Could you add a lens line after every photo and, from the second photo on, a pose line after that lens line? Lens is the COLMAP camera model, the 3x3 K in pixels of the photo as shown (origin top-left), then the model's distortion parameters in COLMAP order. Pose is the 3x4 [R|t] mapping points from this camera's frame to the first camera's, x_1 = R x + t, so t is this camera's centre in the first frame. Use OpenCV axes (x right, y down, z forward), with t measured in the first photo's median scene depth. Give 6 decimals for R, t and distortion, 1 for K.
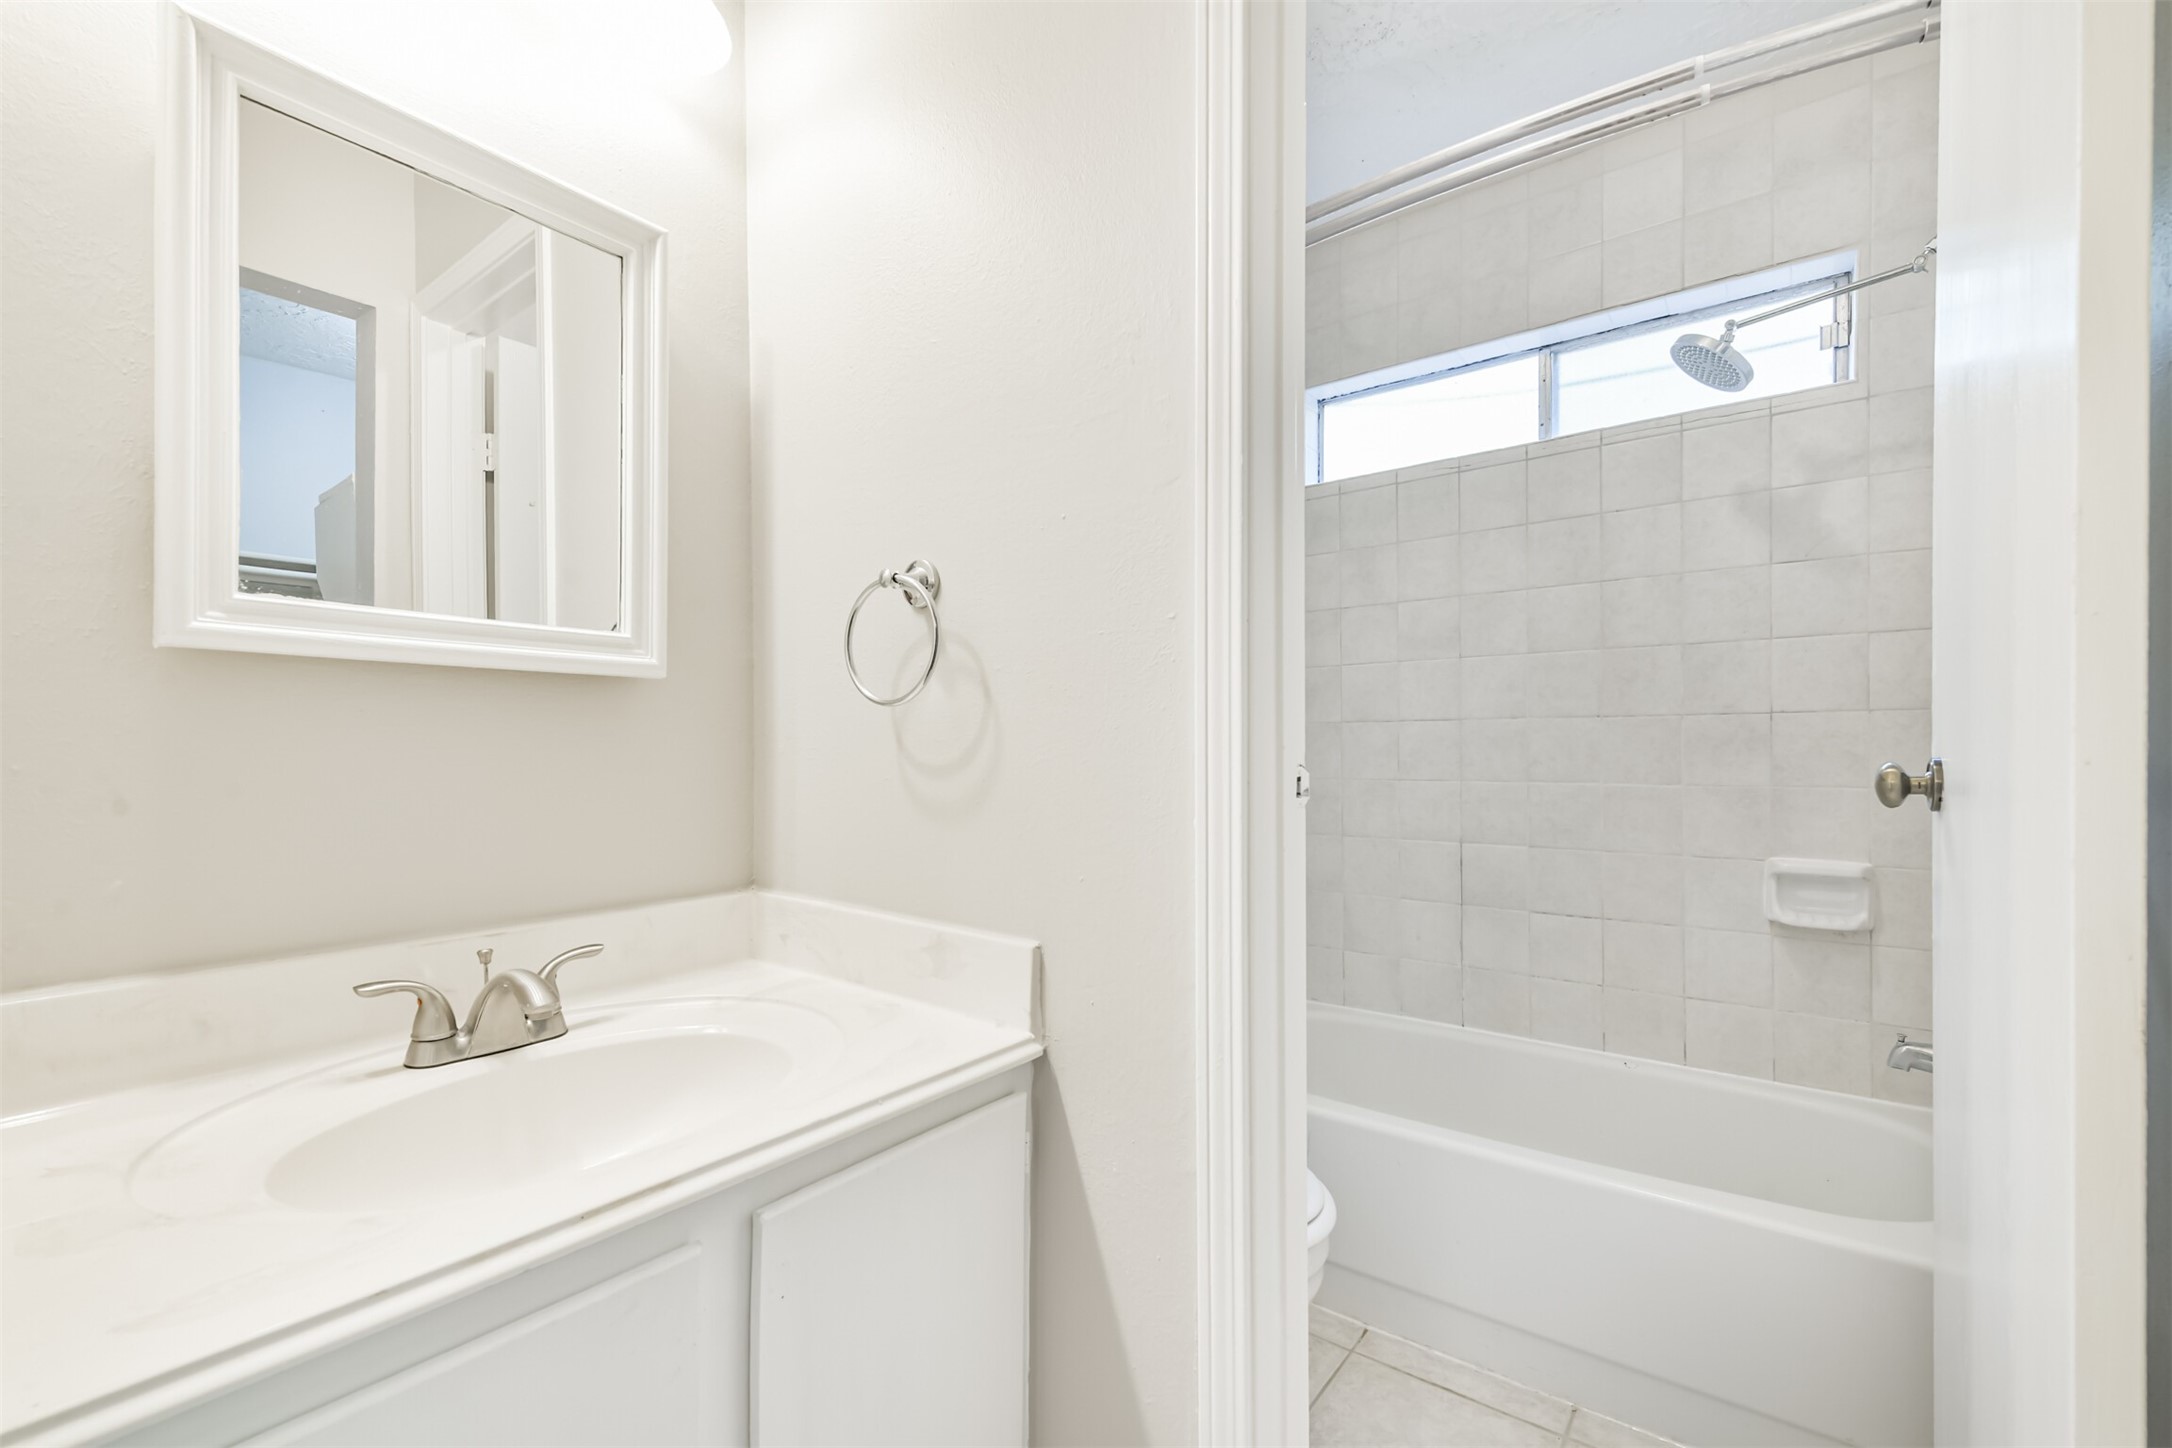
lens RADIAL K [[941.1, 0, 1085.4], [0, 941.1, 734.5], [0, 0, 1]] dist [0.008884, -0.000828]
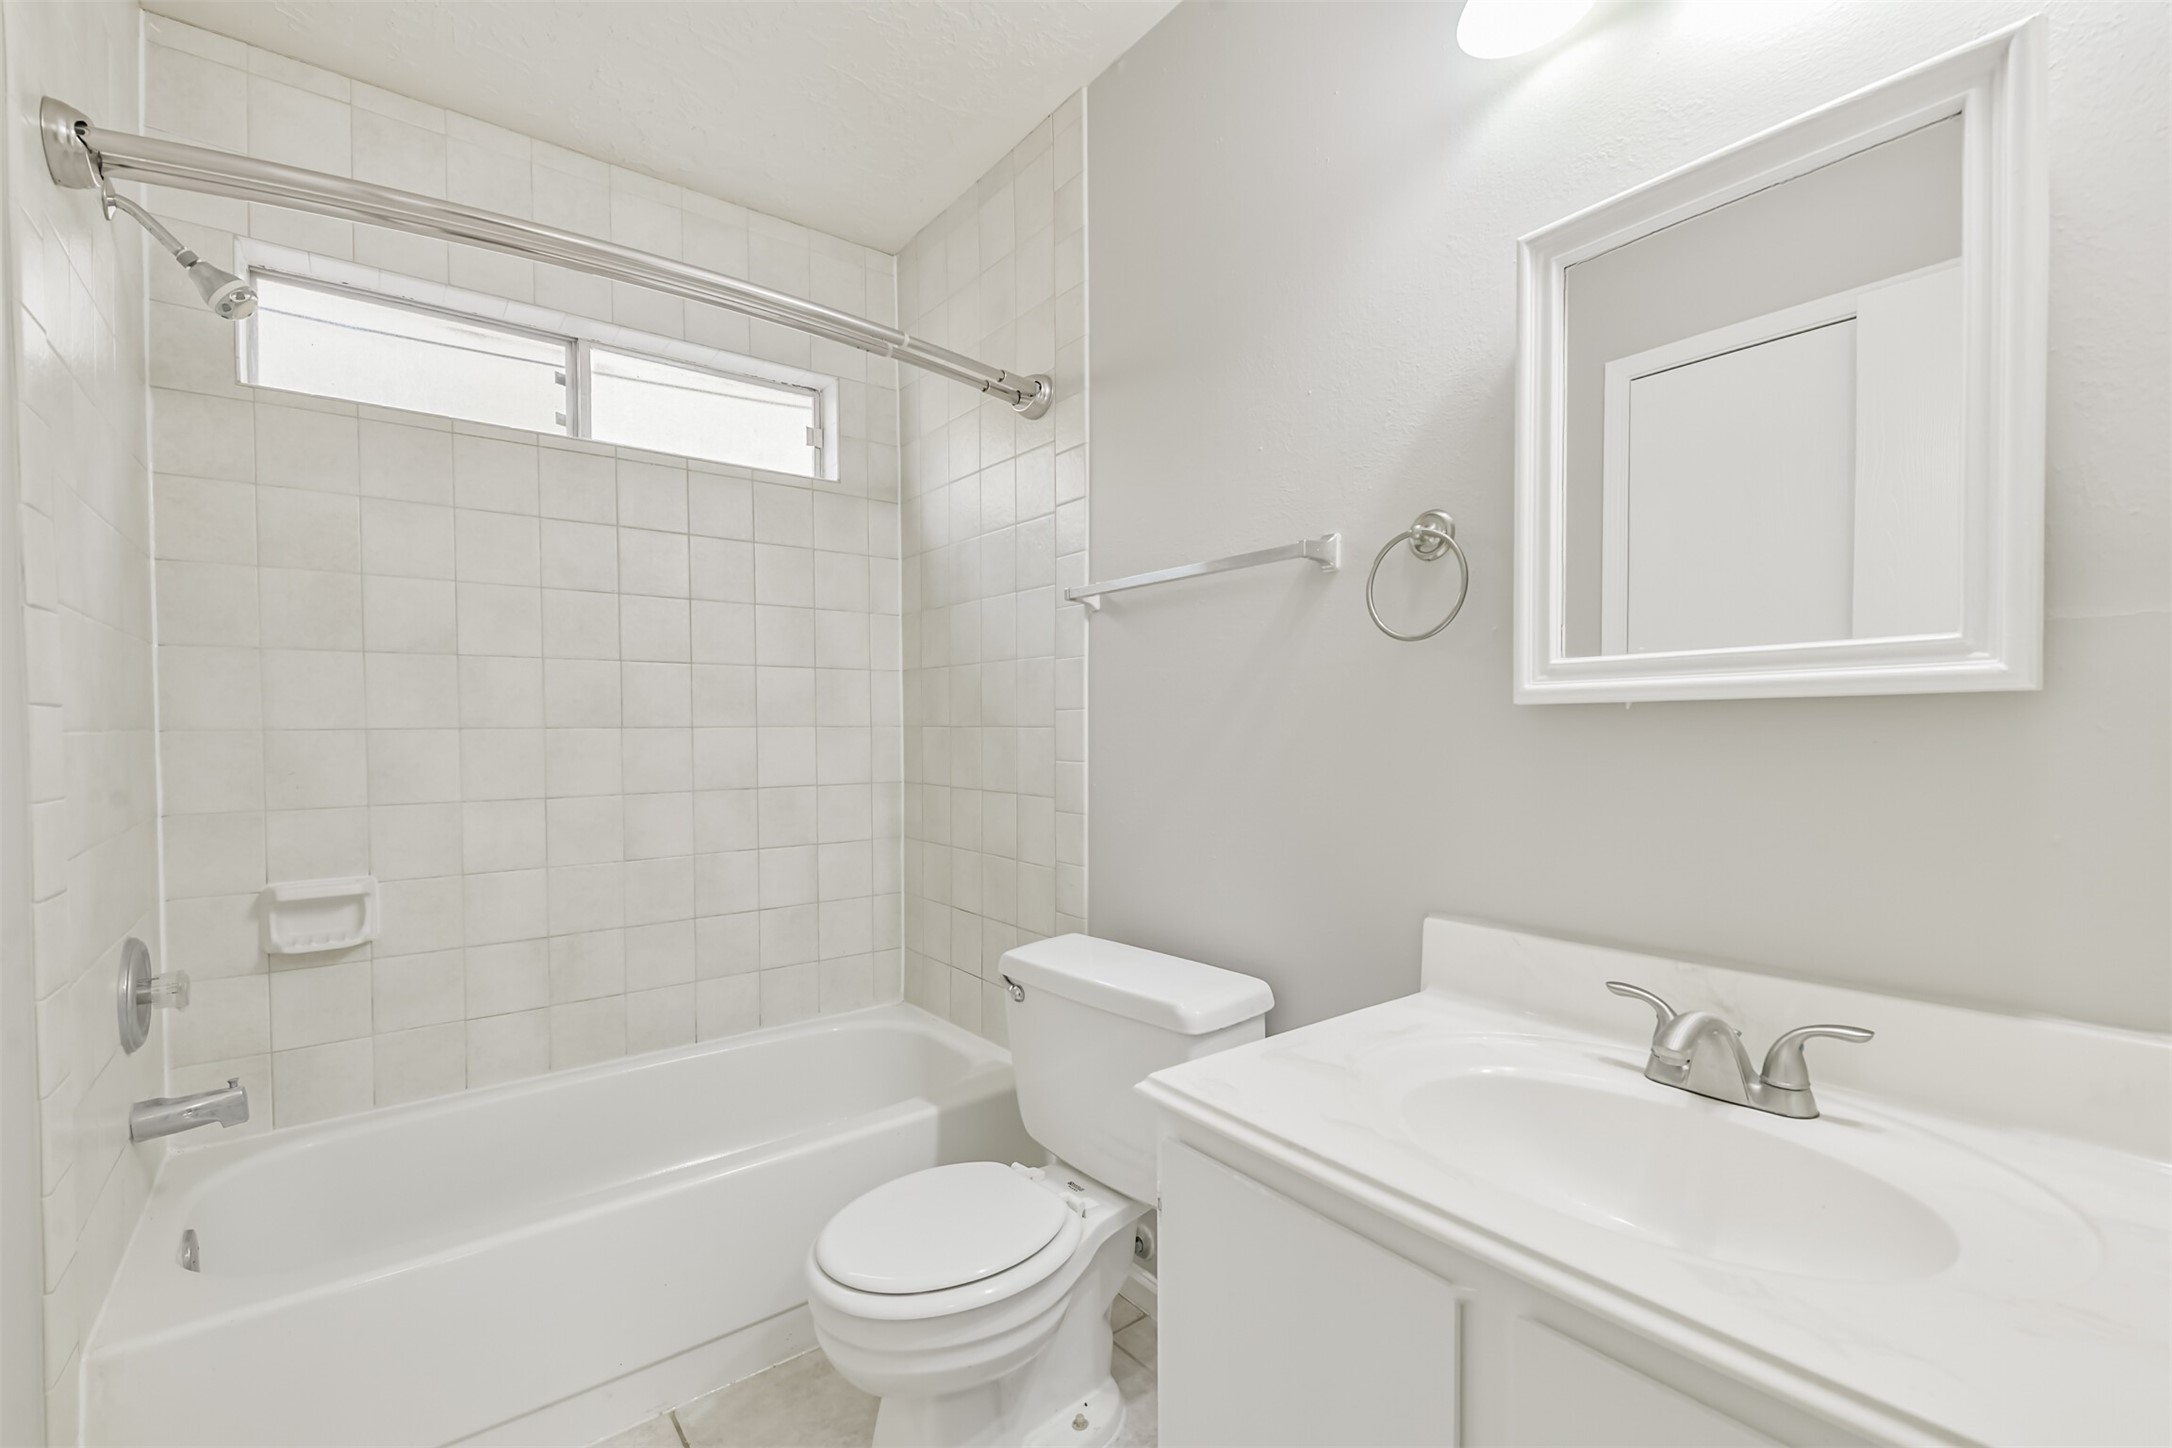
lens RADIAL K [[941.1, 0, 1085.4], [0, 941.1, 734.5], [0, 0, 1]] dist [0.008884, -0.000828]
pose [[-0.253611, -0.005782, -0.967289, 0.449841], [0.009655, 0.999917, -0.008509, -0.031283], [0.967258, -0.011497, -0.253534, 0.588397]]
